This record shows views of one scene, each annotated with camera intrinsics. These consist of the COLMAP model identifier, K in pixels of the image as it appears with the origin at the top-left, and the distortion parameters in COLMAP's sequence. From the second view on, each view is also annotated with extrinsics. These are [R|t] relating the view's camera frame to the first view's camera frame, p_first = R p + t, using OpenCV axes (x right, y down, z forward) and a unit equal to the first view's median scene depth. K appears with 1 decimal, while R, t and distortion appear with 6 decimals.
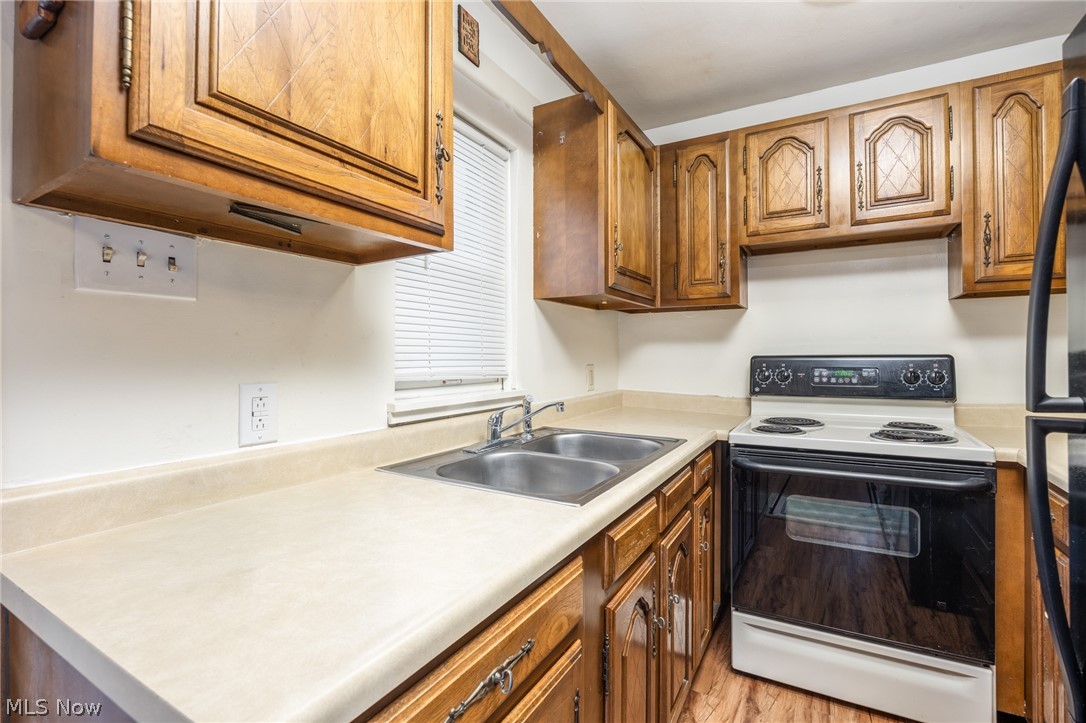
lens RADIAL K [[512.4, 0, 541.0], [0, 512.4, 355.0], [0, 0, 1]] dist [0.001249, -0.000293]
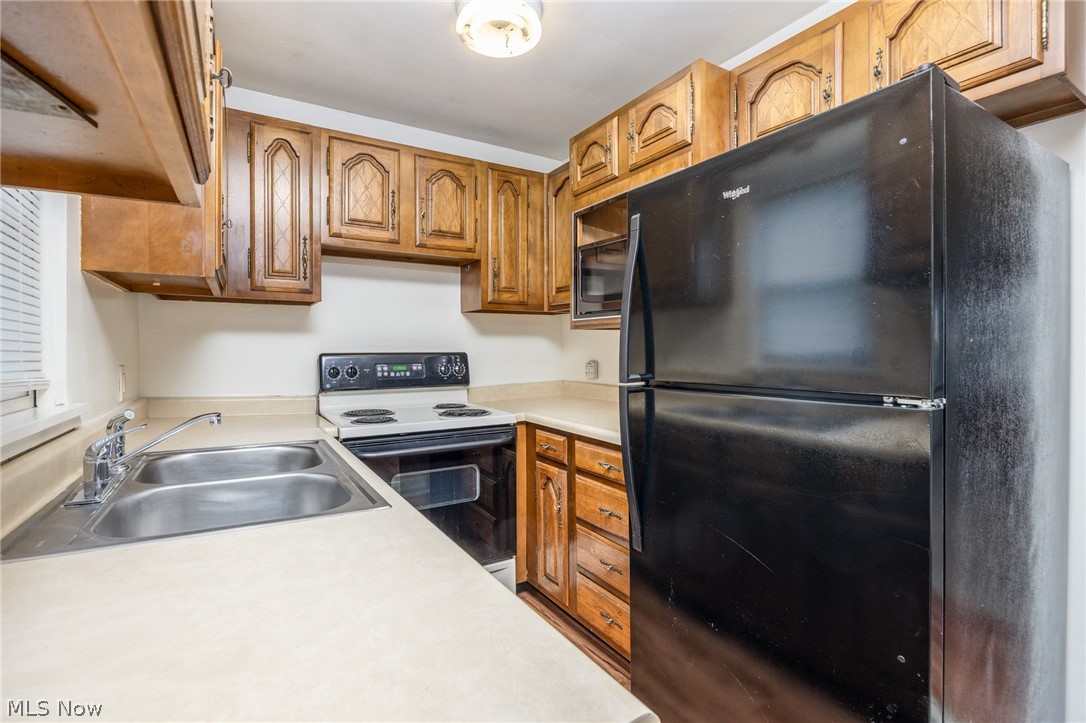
lens RADIAL K [[503.9, 0, 543.0], [0, 503.9, 361.5], [0, 0, 1]] dist [-0.001509, -0.000223]
pose [[0.492685, -0.014300, 0.870090, -0.270972], [0.000651, 0.999871, 0.016064, 0.001742], [-0.870208, -0.007348, 0.492631, 0.135624]]
